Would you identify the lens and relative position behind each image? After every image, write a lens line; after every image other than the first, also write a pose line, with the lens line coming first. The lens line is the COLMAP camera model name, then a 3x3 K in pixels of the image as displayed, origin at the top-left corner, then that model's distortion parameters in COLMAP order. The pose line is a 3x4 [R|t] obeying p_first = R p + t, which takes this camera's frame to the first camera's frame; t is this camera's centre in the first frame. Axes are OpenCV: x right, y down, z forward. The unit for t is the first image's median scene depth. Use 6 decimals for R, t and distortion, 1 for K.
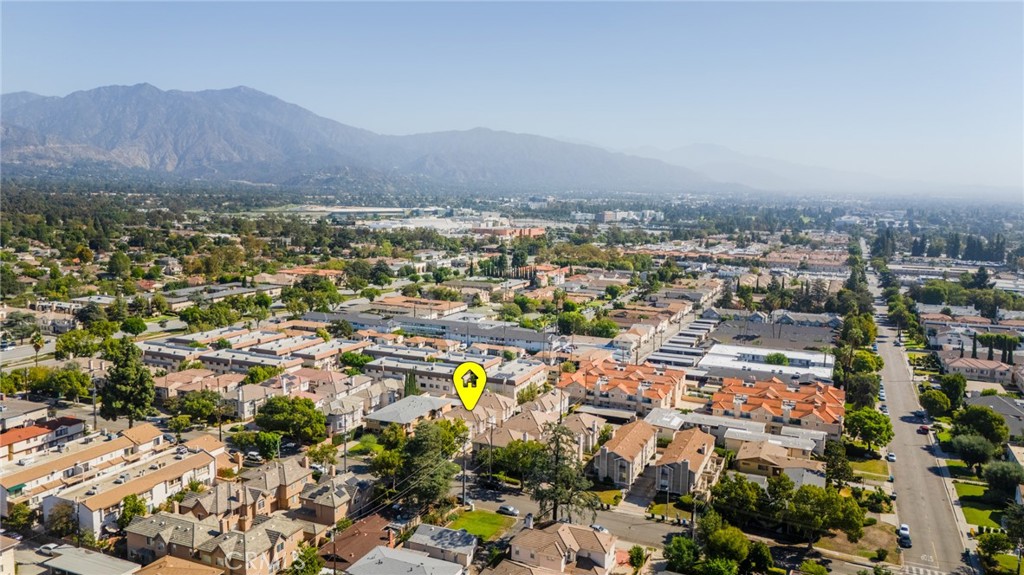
lens RADIAL K [[758.5, 0, 509.6], [0, 758.5, 263.3], [0, 0, 1]] dist [0.070829, -0.066146]
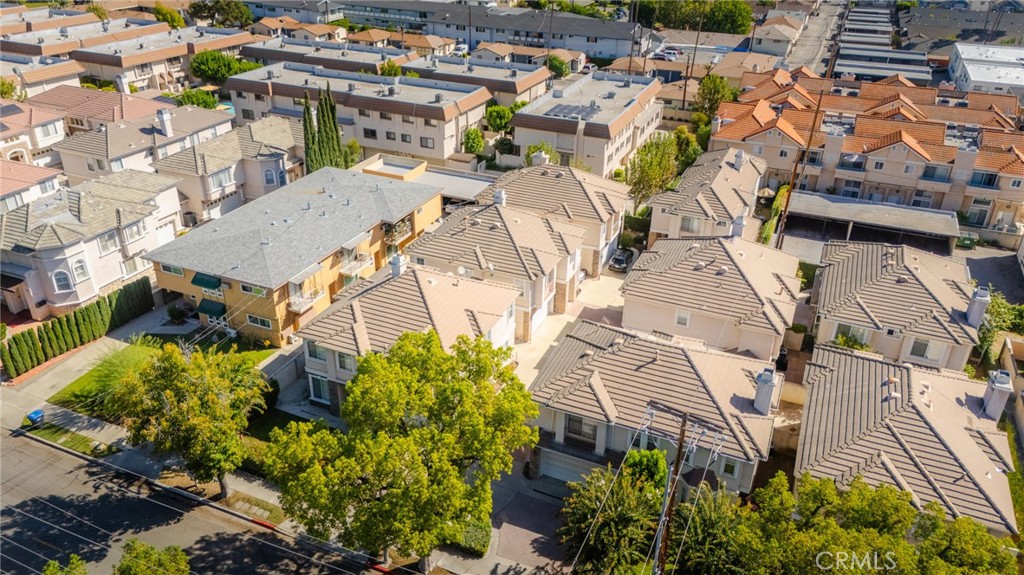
lens RADIAL K [[758.5, 0, 507.4], [0, 758.5, 288.4], [0, 0, 1]] dist [0.070829, -0.066146]
pose [[0.999972, 0.001451, 0.007372, -0.044528], [-0.004115, 0.926736, 0.375691, 0.085693], [-0.006287, -0.375711, 0.926715, 0.603081]]
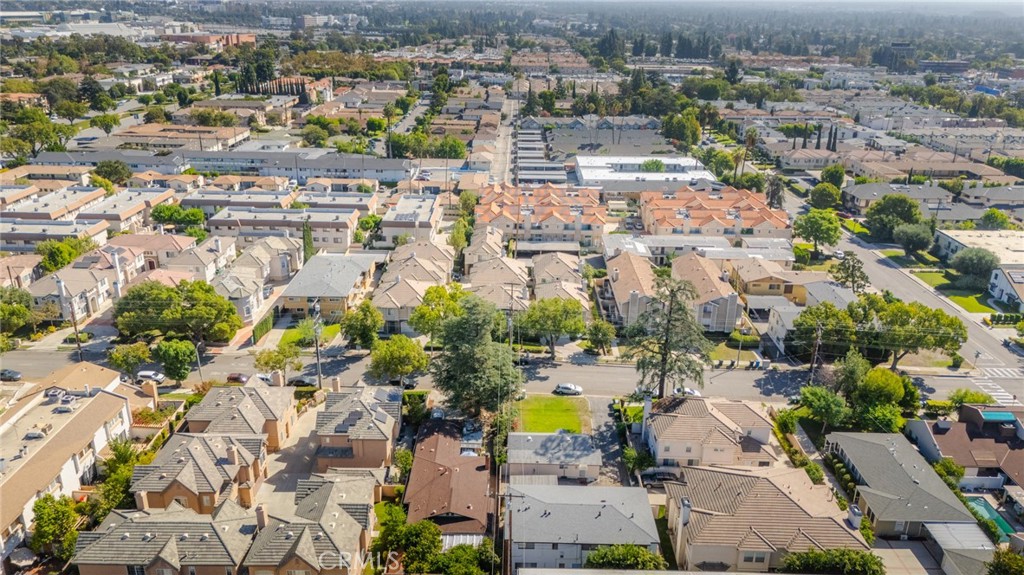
lens RADIAL K [[758.5, 0, 513.1], [0, 758.5, 288.1], [0, 0, 1]] dist [0.070829, -0.066146]
pose [[0.918130, -0.141628, 0.370108, -0.212770], [0.037196, 0.960630, 0.275330, 0.004771], [-0.394531, -0.239022, 0.887251, 0.232059]]
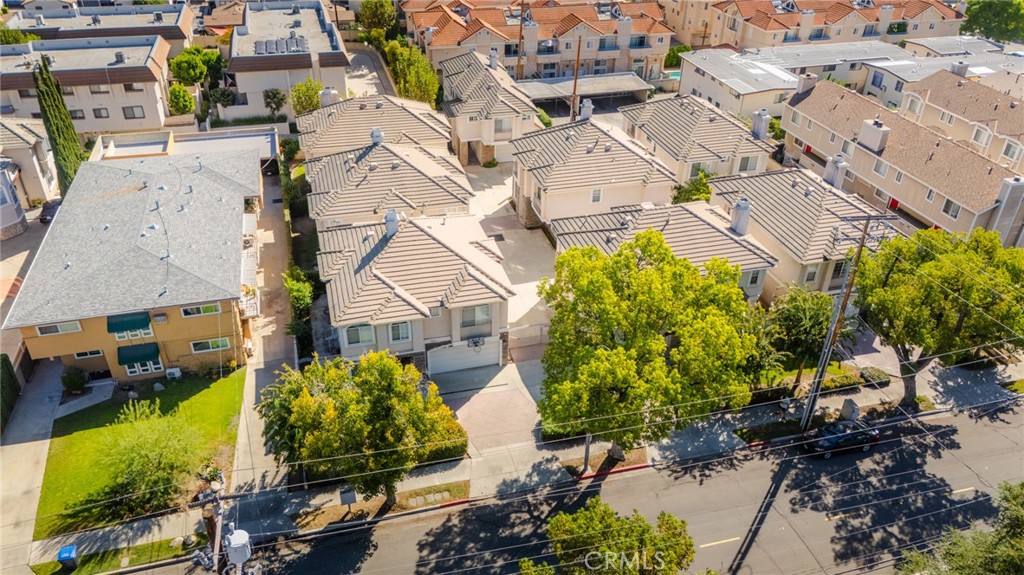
lens RADIAL K [[758.5, 0, 513.3], [0, 758.5, 287.5], [0, 0, 1]] dist [0.070829, -0.066146]
pose [[0.770727, -0.341685, 0.537802, -0.161874], [0.057110, 0.877702, 0.475791, 0.081658], [-0.634601, -0.335991, 0.695982, 0.637014]]
